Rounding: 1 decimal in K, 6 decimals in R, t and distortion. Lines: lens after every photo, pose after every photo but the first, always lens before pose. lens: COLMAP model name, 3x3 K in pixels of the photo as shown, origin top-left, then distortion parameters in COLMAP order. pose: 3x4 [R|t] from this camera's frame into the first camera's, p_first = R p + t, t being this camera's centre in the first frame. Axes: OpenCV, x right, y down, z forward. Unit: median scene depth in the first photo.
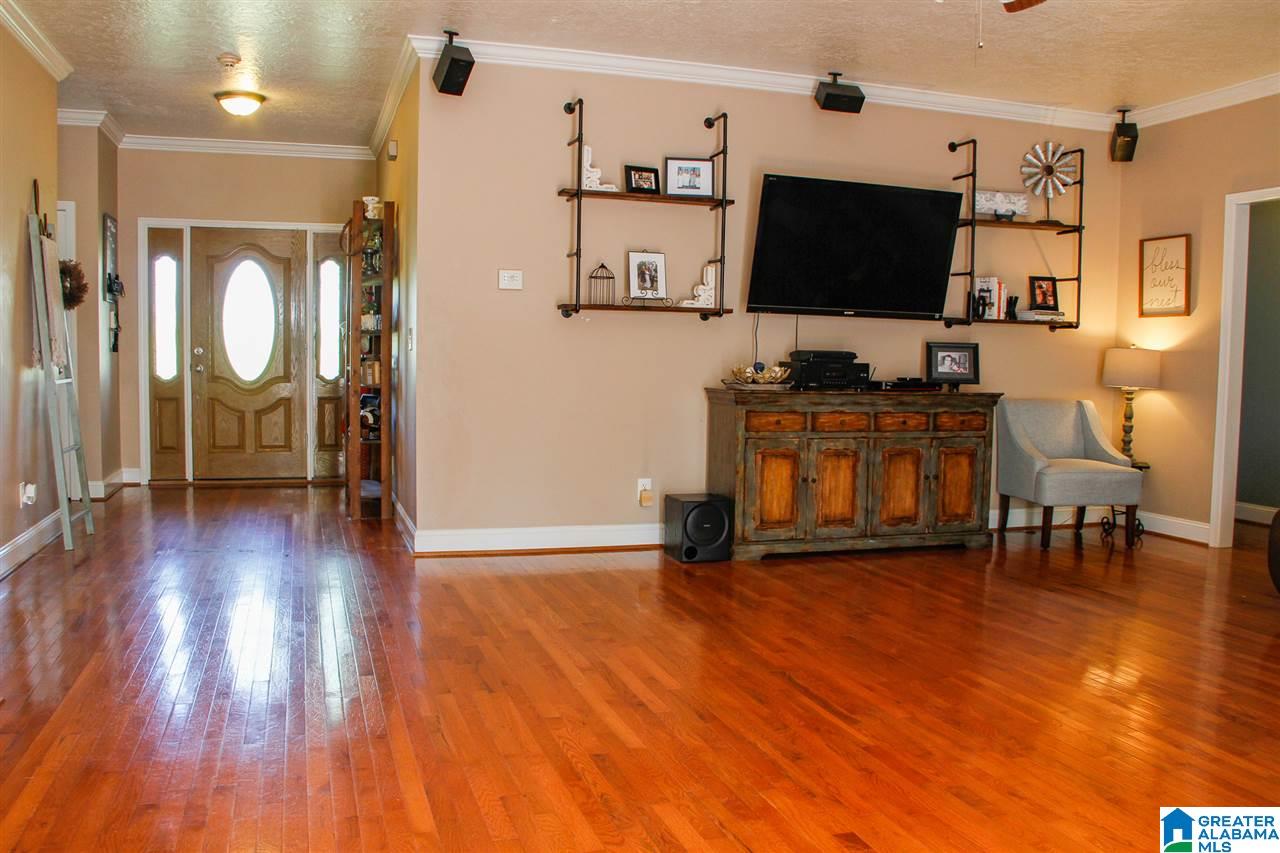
lens RADIAL K [[1083.7, 0, 648.3], [0, 1083.7, 426.1], [0, 0, 1]] dist [-0.148193, 0.093961]
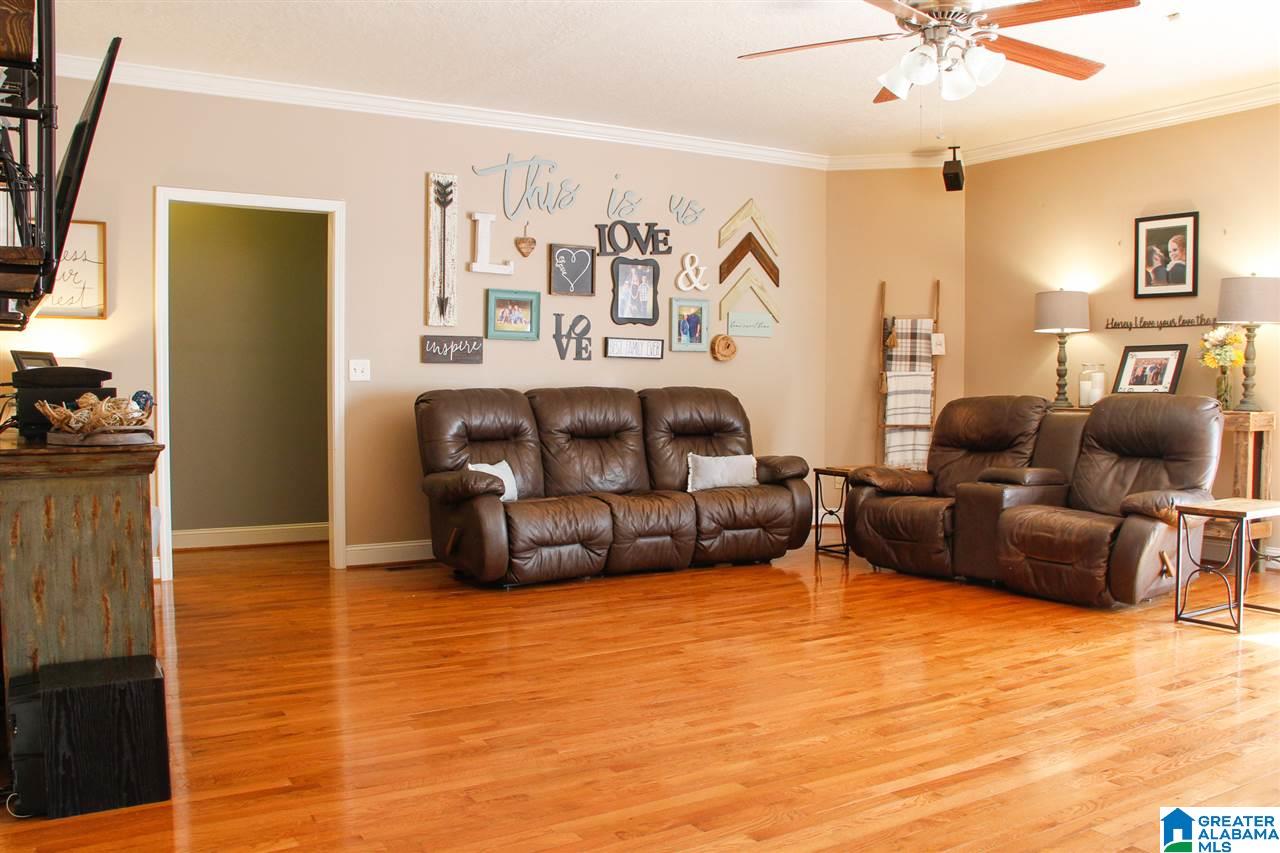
lens RADIAL K [[1083.7, 0, 649.9], [0, 1083.7, 430.4], [0, 0, 1]] dist [-0.148193, 0.093961]
pose [[-0.241243, -0.067667, 0.968103, -0.718730], [0.051006, 0.995303, 0.082278, -0.107684], [-0.969123, 0.069229, -0.236658, 1.344920]]
